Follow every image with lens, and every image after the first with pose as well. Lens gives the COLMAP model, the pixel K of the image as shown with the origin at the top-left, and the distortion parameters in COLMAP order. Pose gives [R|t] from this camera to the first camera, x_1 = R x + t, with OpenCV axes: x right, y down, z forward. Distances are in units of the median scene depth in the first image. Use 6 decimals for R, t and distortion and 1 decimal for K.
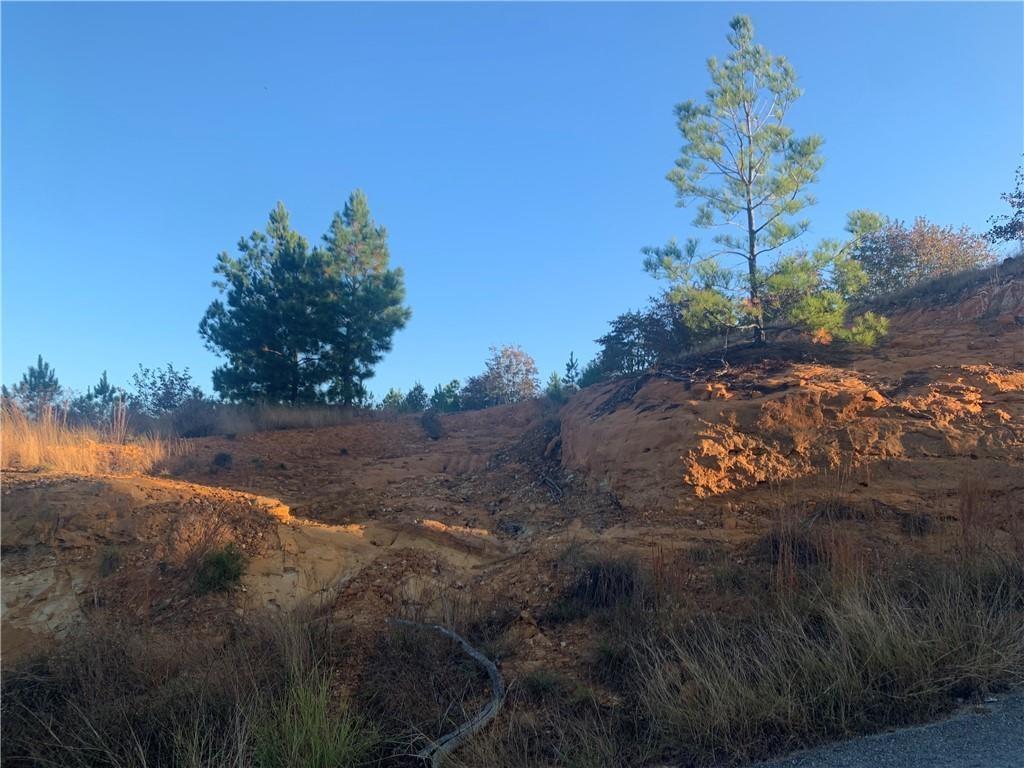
lens RADIAL K [[777.2, 0, 512.0], [0, 777.2, 384.0], [0, 0, 1]] dist [0.005442, -0.002211]
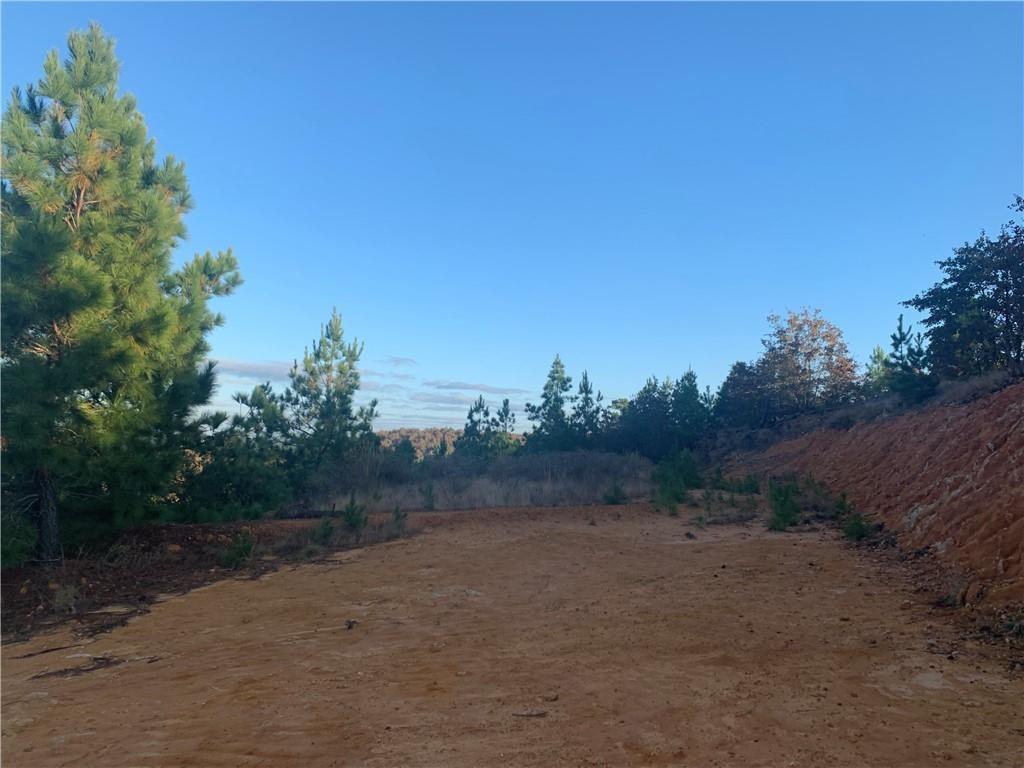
lens RADIAL K [[777.2, 0, 509.5], [0, 777.2, 381.9], [0, 0, 1]] dist [0.005442, -0.002211]
pose [[0.886970, -0.043052, -0.459816, 0.083381], [0.064122, 0.997482, 0.030296, -0.027479], [0.457354, -0.056356, 0.887497, 0.322949]]
